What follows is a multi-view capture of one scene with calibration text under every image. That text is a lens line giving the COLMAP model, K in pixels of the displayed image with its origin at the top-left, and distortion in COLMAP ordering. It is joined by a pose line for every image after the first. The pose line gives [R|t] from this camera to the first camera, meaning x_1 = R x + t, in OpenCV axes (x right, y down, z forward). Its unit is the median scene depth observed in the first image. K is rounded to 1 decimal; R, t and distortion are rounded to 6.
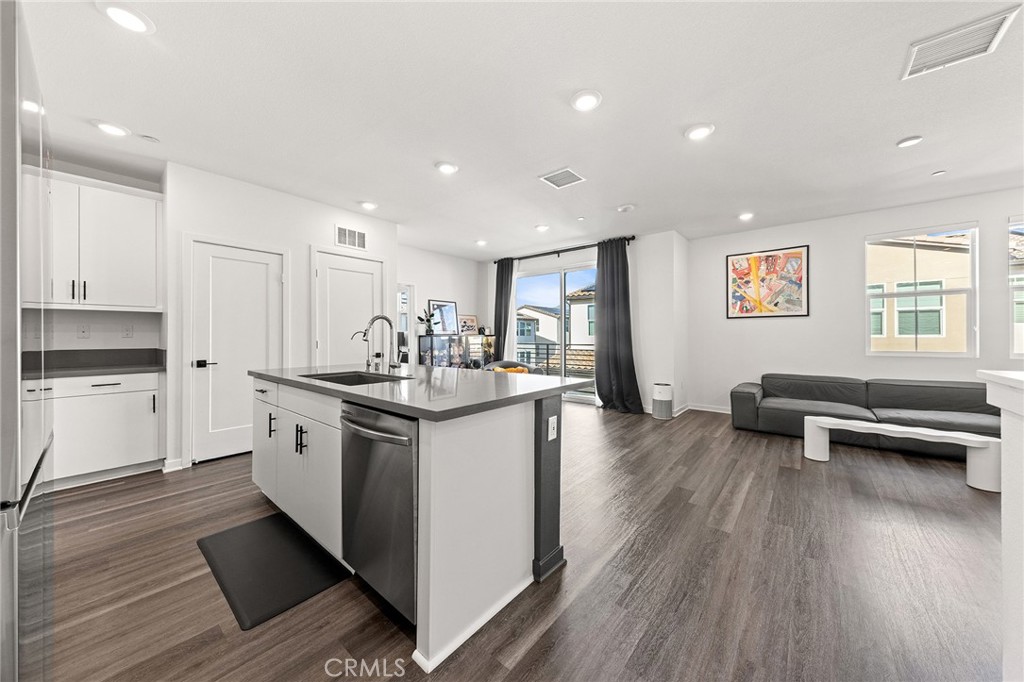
lens RADIAL K [[358.6, 0, 517.5], [0, 358.6, 333.6], [0, 0, 1]] dist [0.000721, 0.000004]
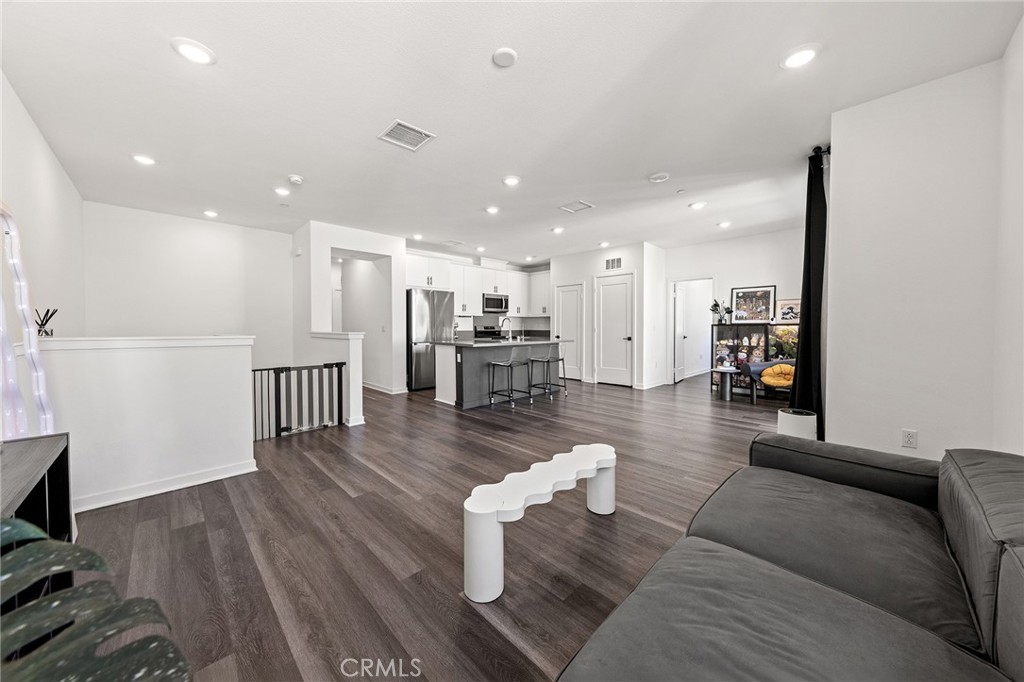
lens RADIAL K [[332.8, 0, 470.4], [0, 332.8, 329.1], [0, 0, 1]] dist [0.000648, 0.000027]
pose [[-0.186903, 0.010338, -0.982324, 1.415095], [0.008072, 0.999927, 0.008988, 0.005826], [0.982345, -0.006250, -0.186973, 0.836207]]
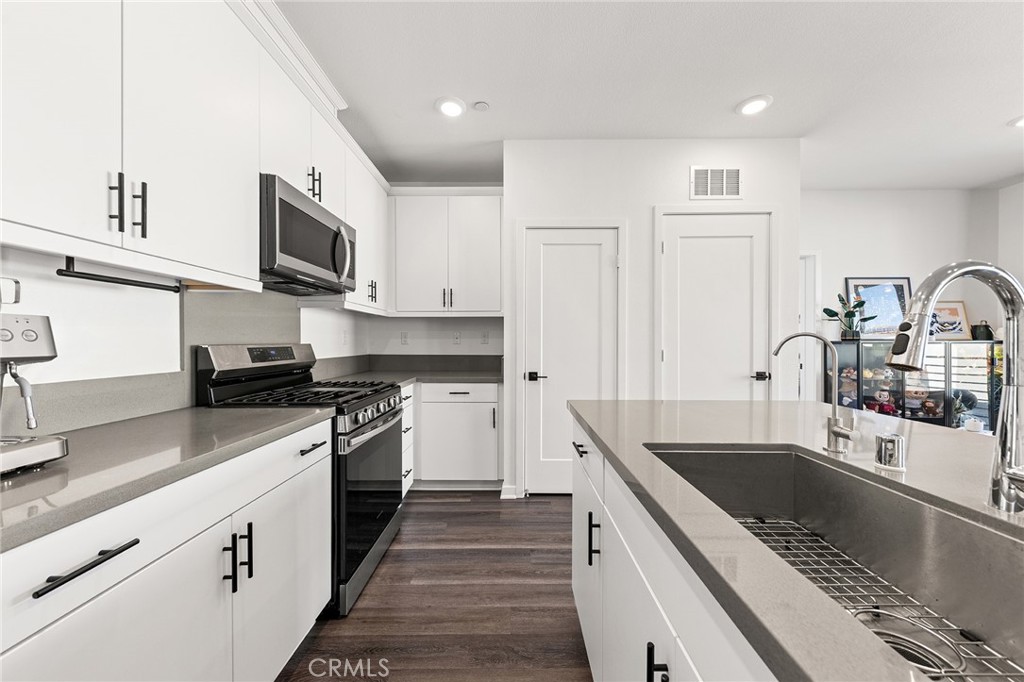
lens RADIAL K [[359.7, 0, 519.5], [0, 359.7, 343.9], [0, 0, 1]] dist [0.007924, -0.000086]
pose [[0.656084, 0.007978, -0.754646, -0.277451], [0.004204, 0.999890, 0.014226, -0.002551], [0.754676, -0.012506, 0.655978, 0.436068]]
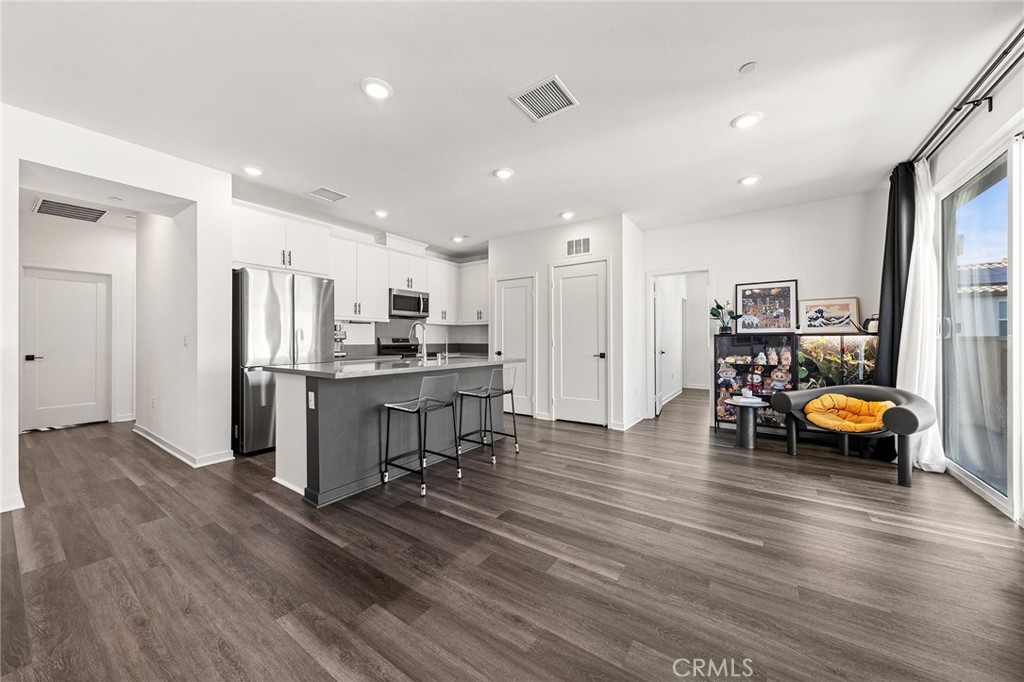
lens RADIAL K [[361.2, 0, 480.8], [0, 361.2, 339.0], [0, 0, 1]] dist [-0.000547, -0.000031]
pose [[0.038599, -0.000411, -0.999255, 0.798957], [0.007856, 0.999969, -0.000108, 0.016018], [0.999224, -0.007846, 0.038601, 0.844952]]
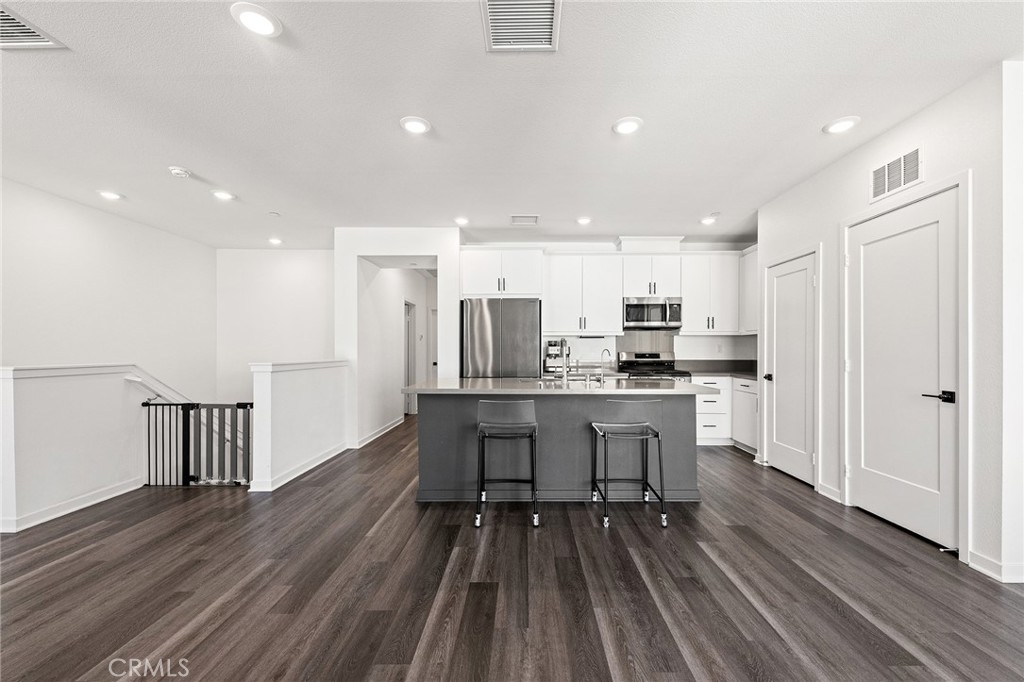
lens RADIAL K [[365.7, 0, 513.5], [0, 365.7, 352.3], [0, 0, 1]] dist [0.000565, -0.000010]
pose [[-0.769986, 0.005673, -0.638035, 0.439567], [0.006787, 0.999977, 0.000701, 0.000129], [0.638024, -0.003791, -0.770007, 1.355003]]
